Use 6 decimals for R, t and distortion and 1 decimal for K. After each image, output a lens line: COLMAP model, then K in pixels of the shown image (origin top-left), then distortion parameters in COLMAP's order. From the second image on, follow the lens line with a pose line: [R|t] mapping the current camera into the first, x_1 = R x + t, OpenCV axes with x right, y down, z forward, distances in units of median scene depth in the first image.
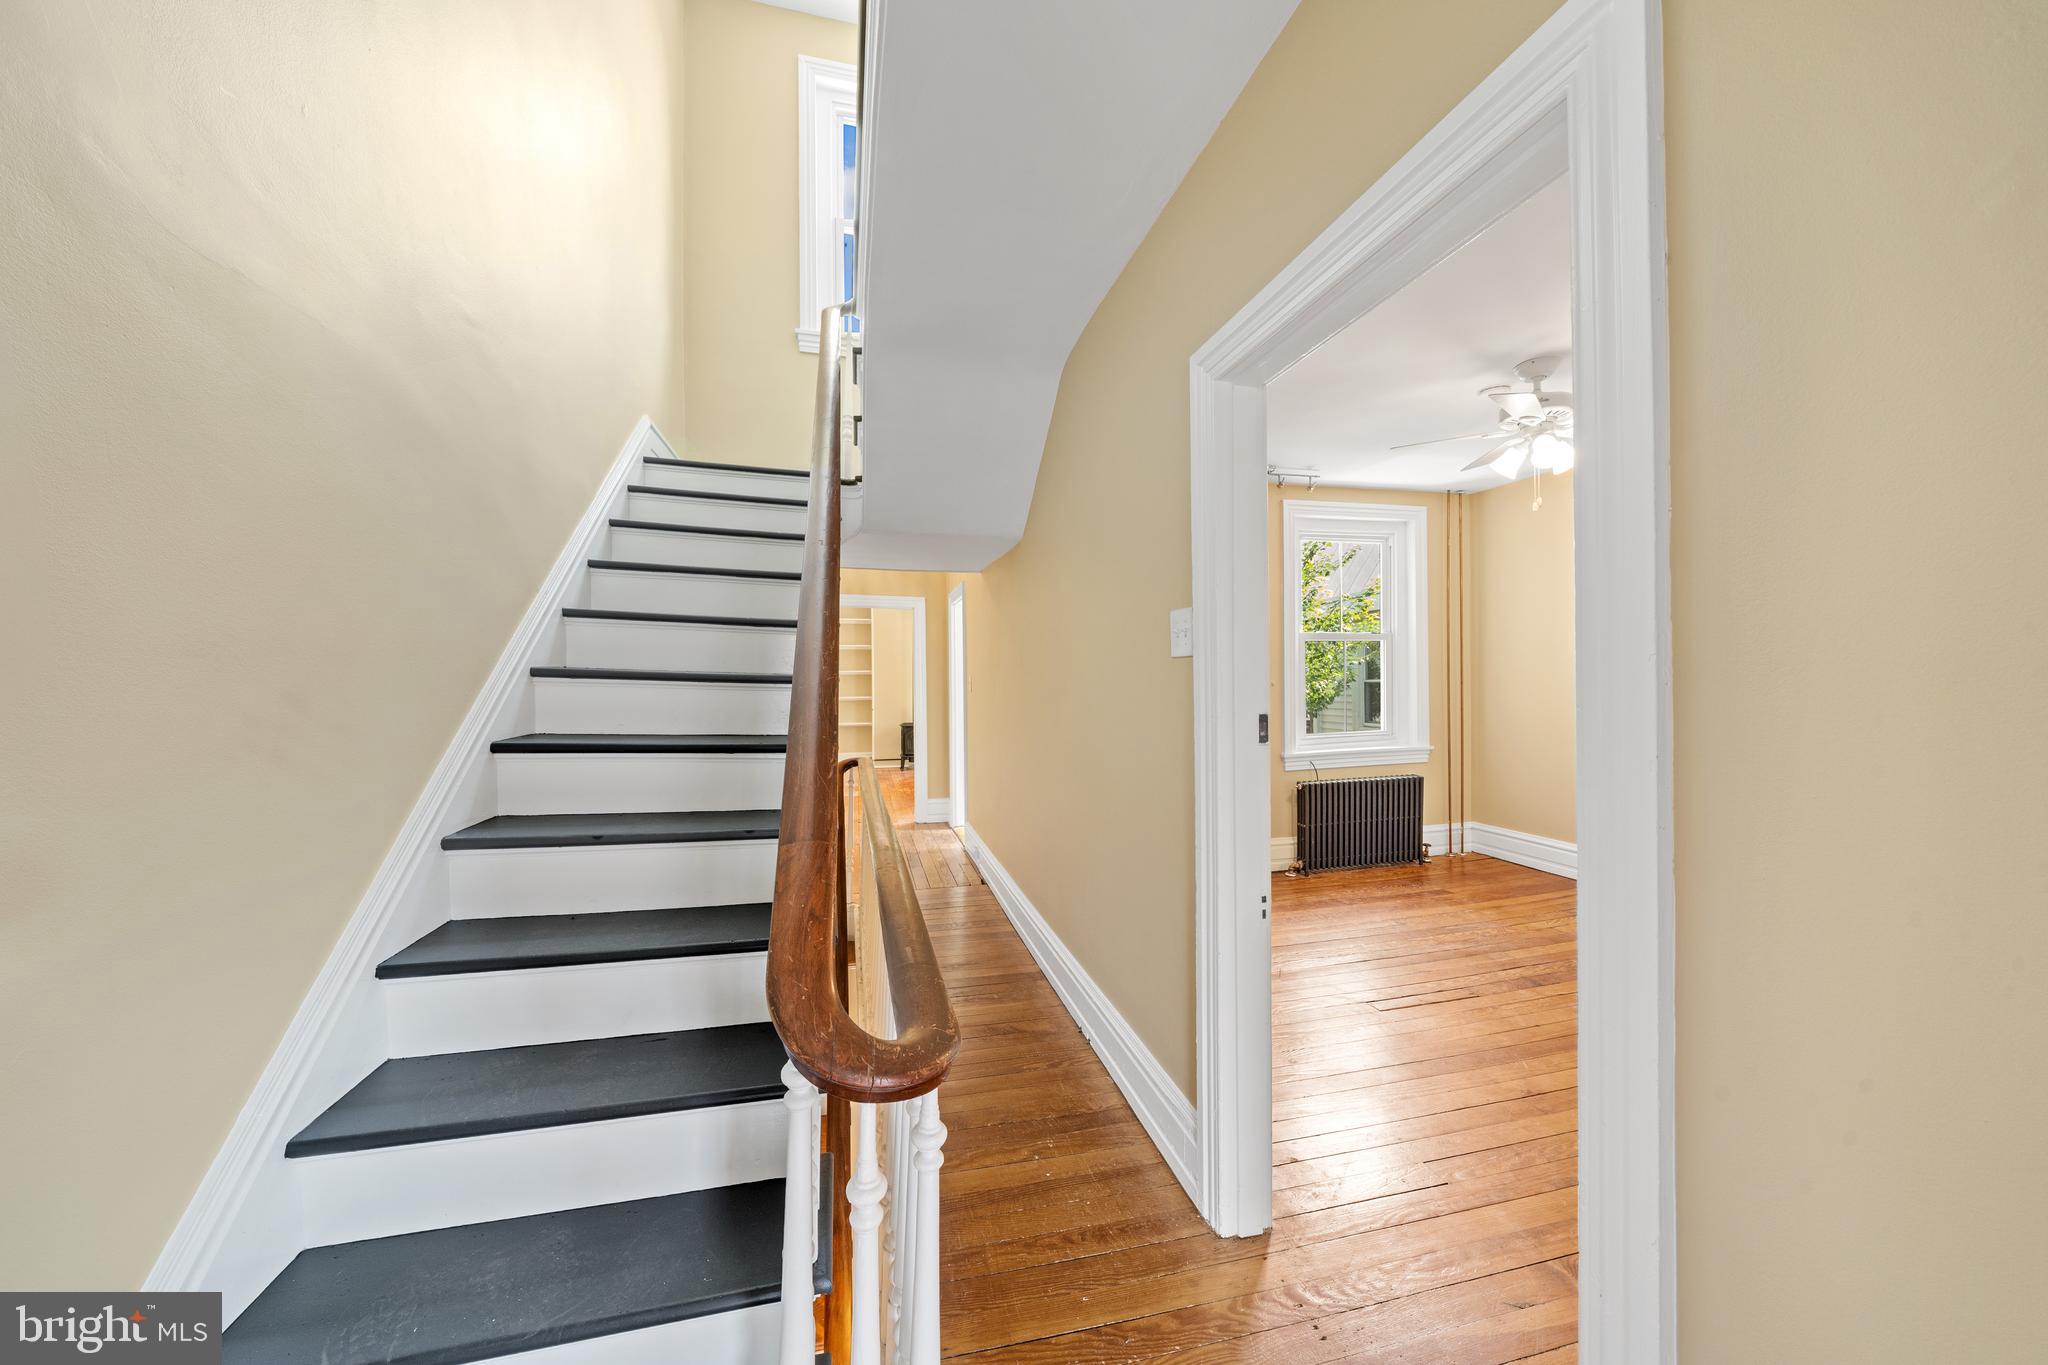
lens RADIAL K [[711.1, 0, 1026.2], [0, 711.1, 681.4], [0, 0, 1]] dist [-0.001398, 0.000038]
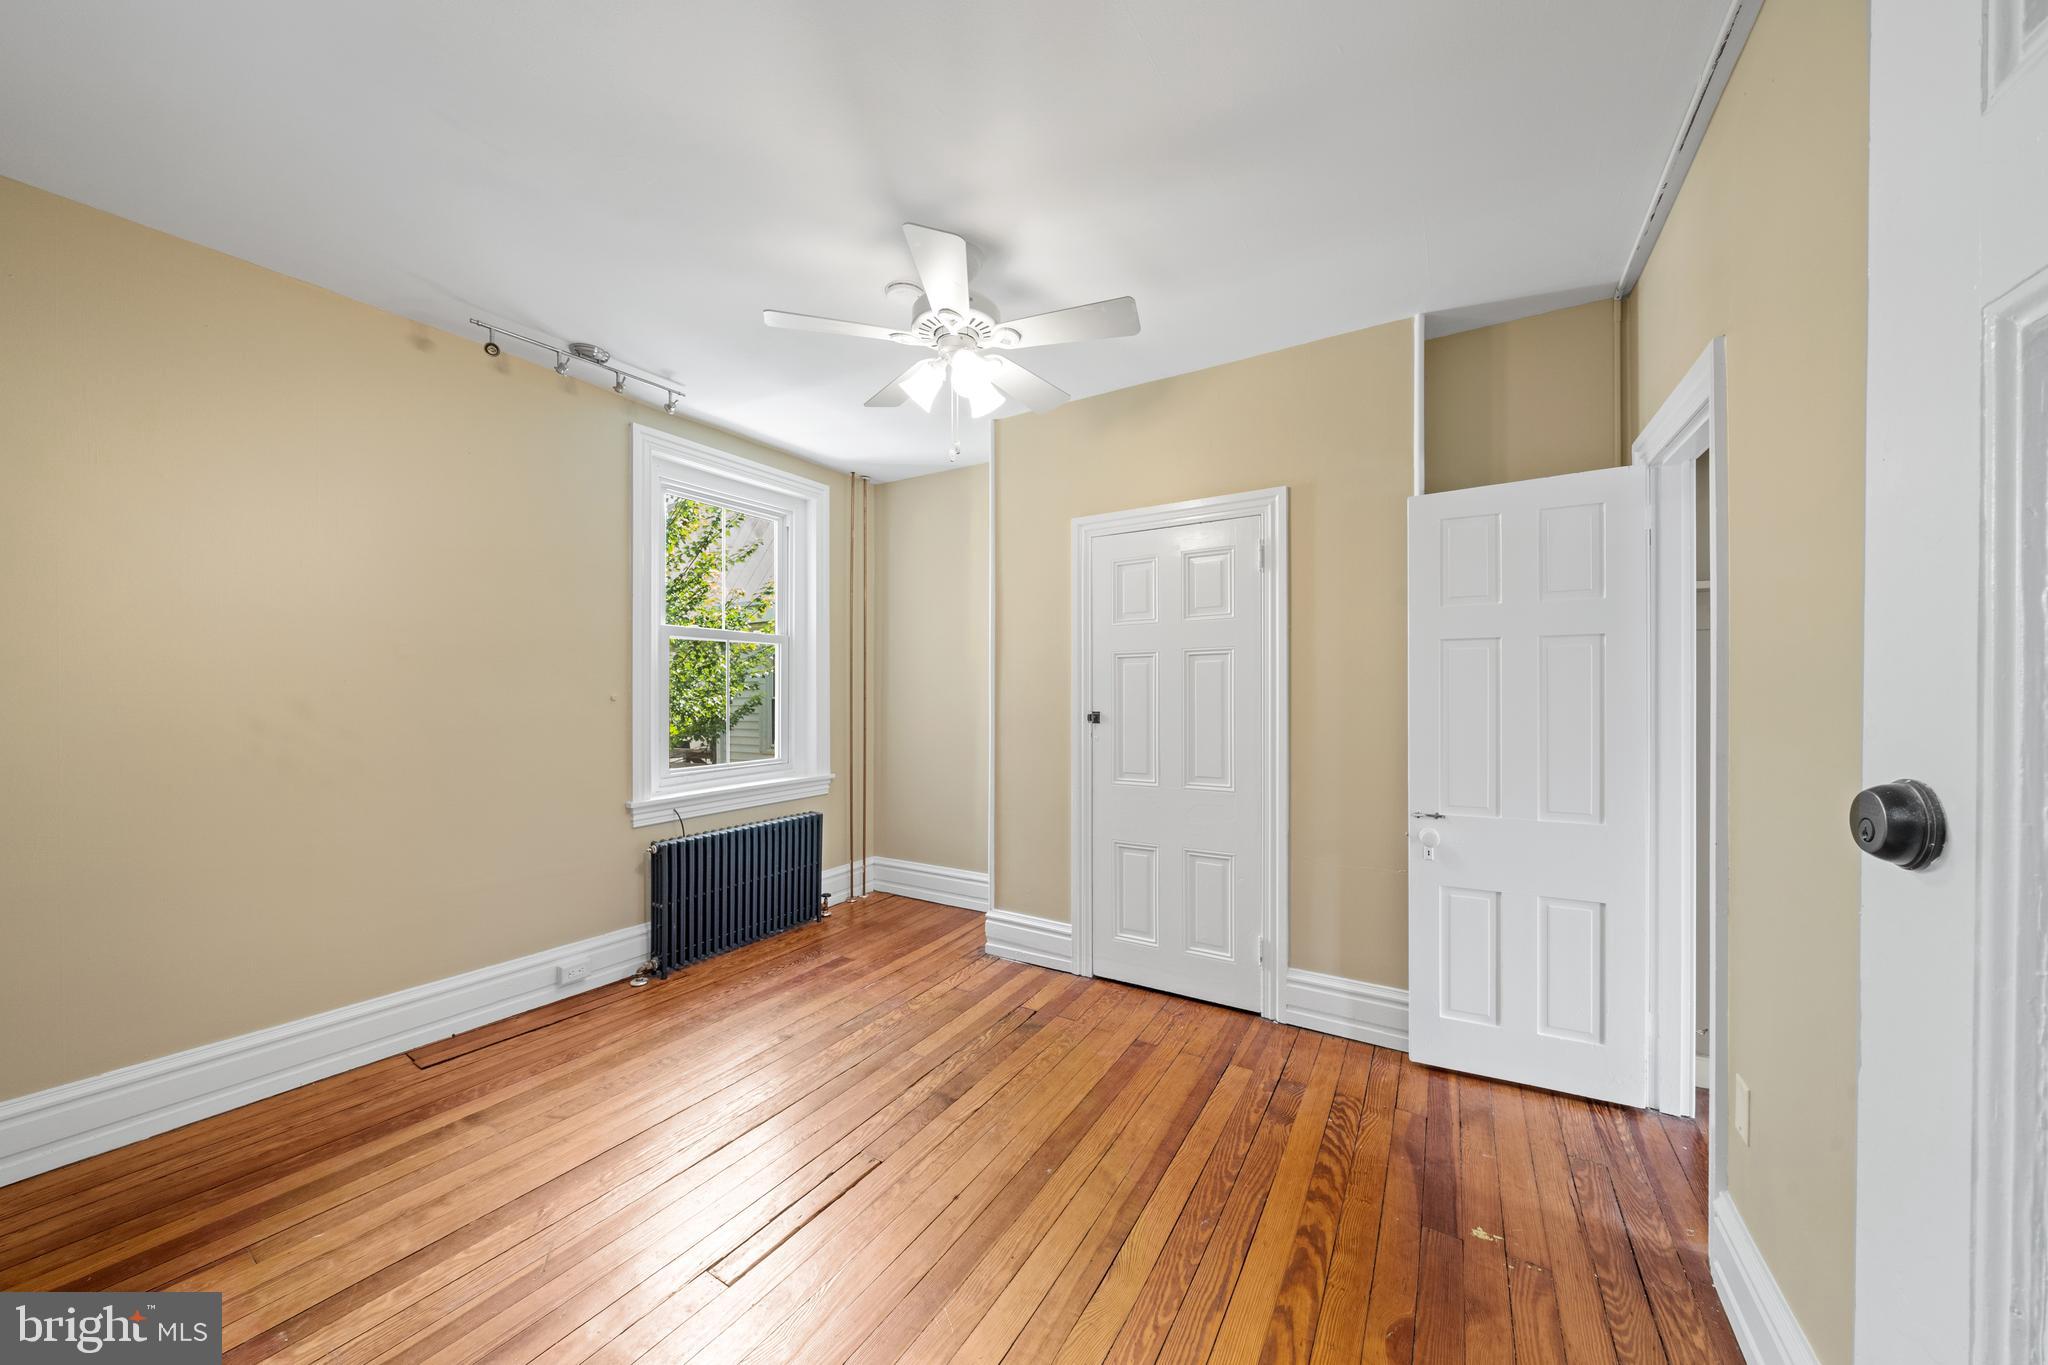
lens RADIAL K [[700.8, 0, 1023.5], [0, 700.8, 700.4], [0, 0, 1]] dist [-0.002239, -0.000202]
pose [[0.717809, 0.006319, 0.696212, 0.170811], [-0.006581, 0.999976, -0.002291, 0.004949], [-0.696209, -0.002937, 0.717833, 0.274181]]
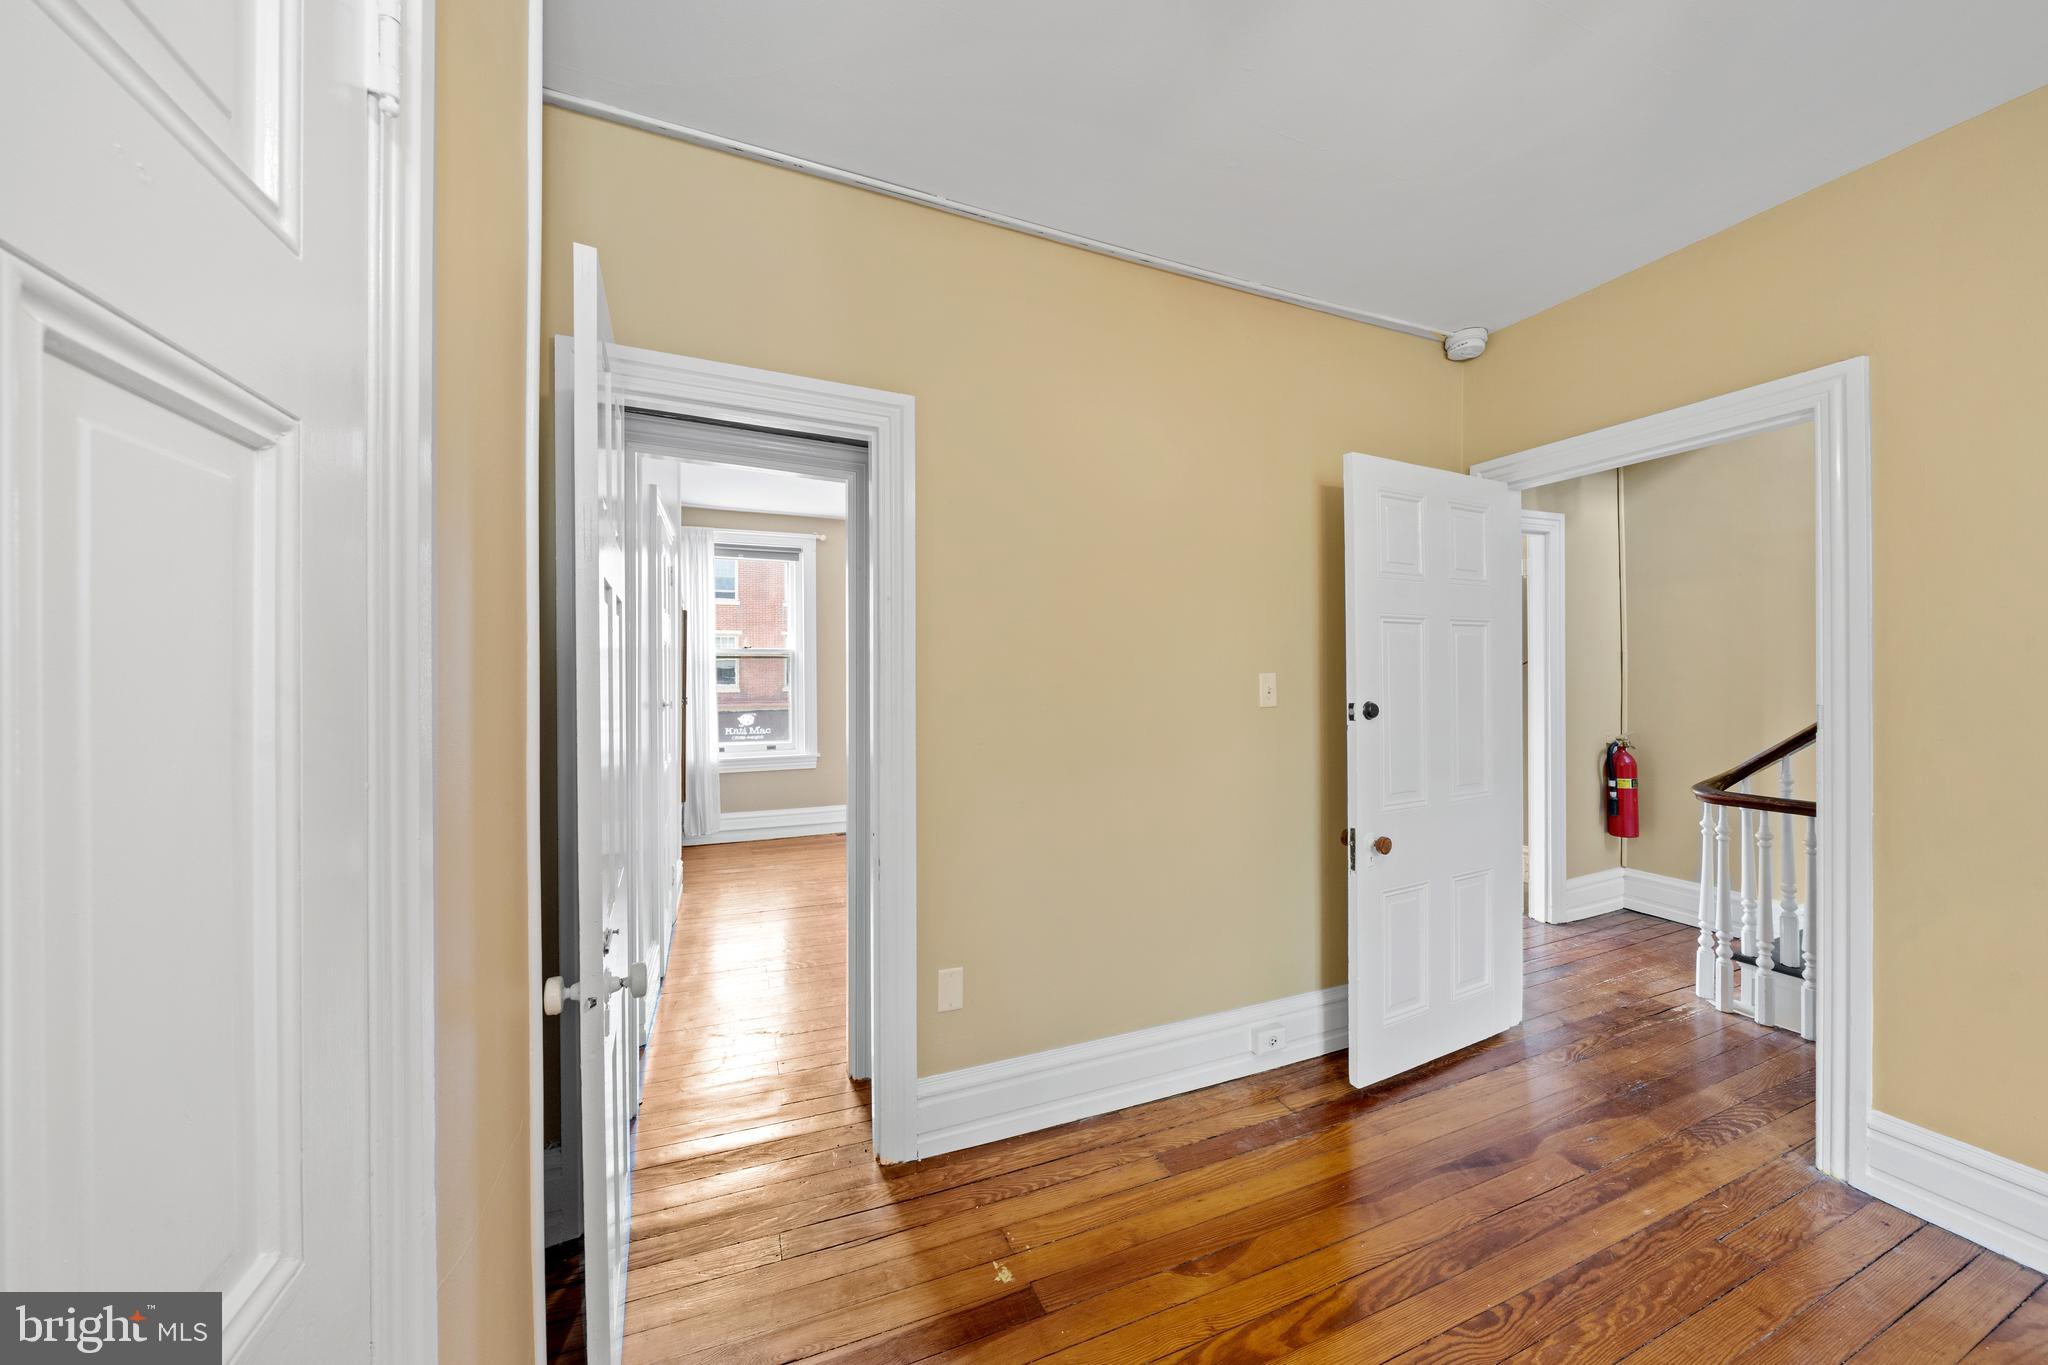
lens RADIAL K [[711.1, 0, 1026.2], [0, 711.1, 681.4], [0, 0, 1]] dist [-0.001398, 0.000038]
pose [[-0.989201, 0.010208, -0.146206, 0.627365], [0.010002, 0.999948, 0.002144, -0.002374], [0.146220, 0.000658, -0.989252, 0.698297]]
